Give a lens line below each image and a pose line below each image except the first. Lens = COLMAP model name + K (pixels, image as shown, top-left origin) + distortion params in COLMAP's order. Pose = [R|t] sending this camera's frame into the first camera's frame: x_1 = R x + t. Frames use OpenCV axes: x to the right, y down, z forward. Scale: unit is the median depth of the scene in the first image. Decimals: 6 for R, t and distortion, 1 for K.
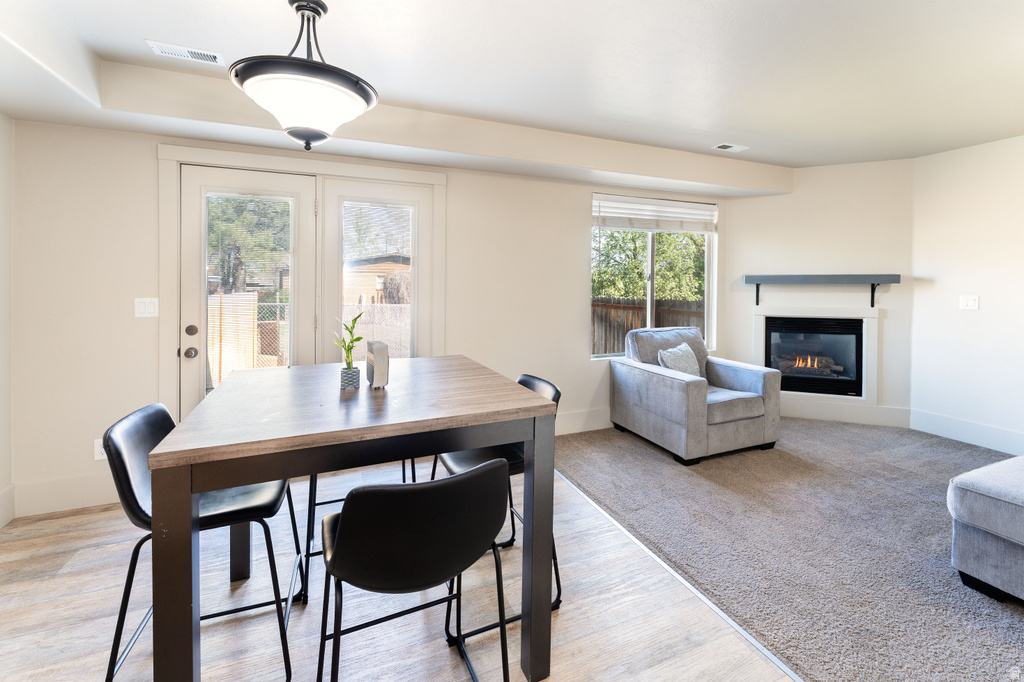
lens RADIAL K [[424.0, 0, 513.1], [0, 424.0, 278.4], [0, 0, 1]] dist [0.000088, 0.000005]
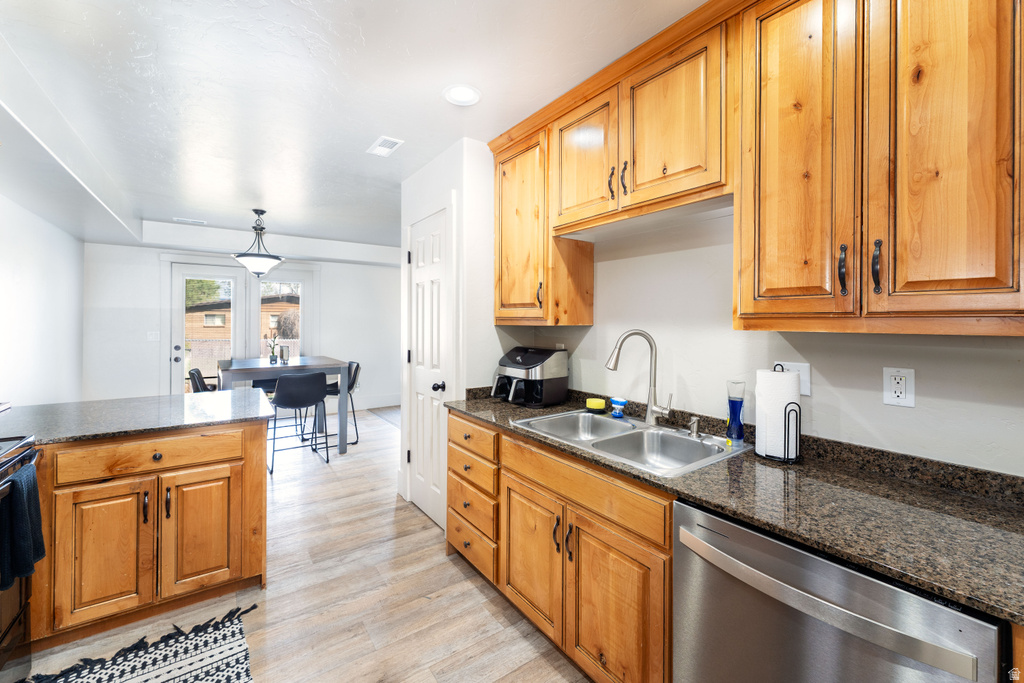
lens RADIAL K [[423.9, 0, 507.1], [0, 423.9, 318.0], [0, 0, 1]] dist [-0.000659, -0.000064]
pose [[0.979202, 0.002005, 0.202878, 0.328323], [-0.002649, 0.999992, 0.002899, -0.024272], [-0.202871, -0.003376, 0.979200, -1.209841]]
